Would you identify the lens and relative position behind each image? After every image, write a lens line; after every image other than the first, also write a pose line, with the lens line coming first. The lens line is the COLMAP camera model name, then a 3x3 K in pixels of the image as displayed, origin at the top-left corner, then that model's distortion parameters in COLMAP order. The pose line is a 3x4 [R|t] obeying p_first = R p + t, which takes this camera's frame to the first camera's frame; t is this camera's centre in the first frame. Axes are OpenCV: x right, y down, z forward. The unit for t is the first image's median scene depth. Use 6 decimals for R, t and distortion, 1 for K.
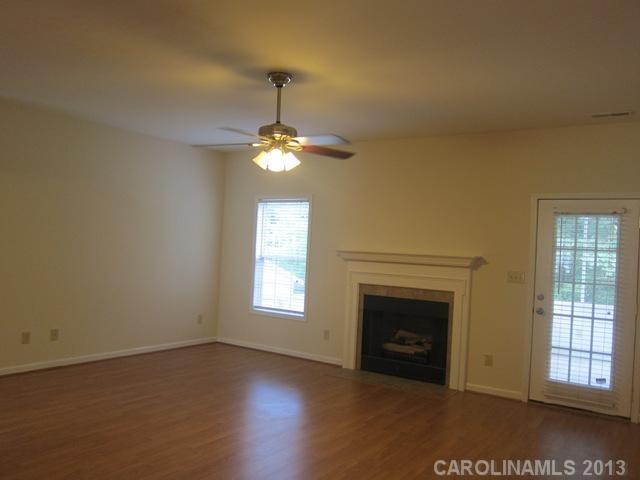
lens RADIAL K [[553.2, 0, 320.3], [0, 553.2, 238.5], [0, 0, 1]] dist [0.006289, -0.009920]
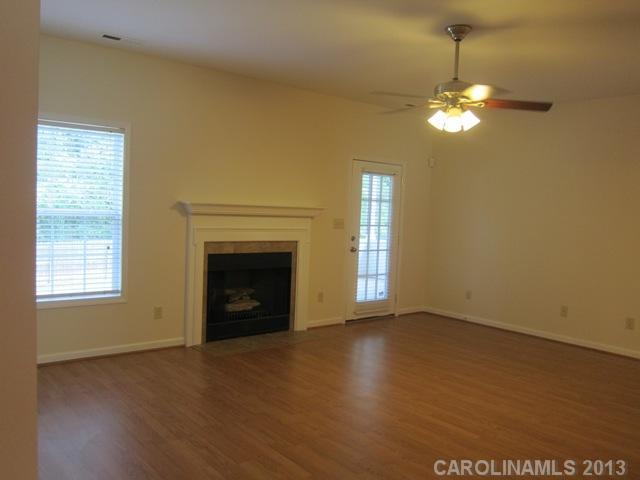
lens RADIAL K [[553.2, 0, 320.1], [0, 553.2, 242.8], [0, 0, 1]] dist [0.006289, -0.009920]
pose [[0.269011, -0.096689, 0.958272, -0.731714], [-0.043261, 0.992731, 0.112311, -0.019433], [-0.962165, -0.071669, 0.262872, 0.661553]]
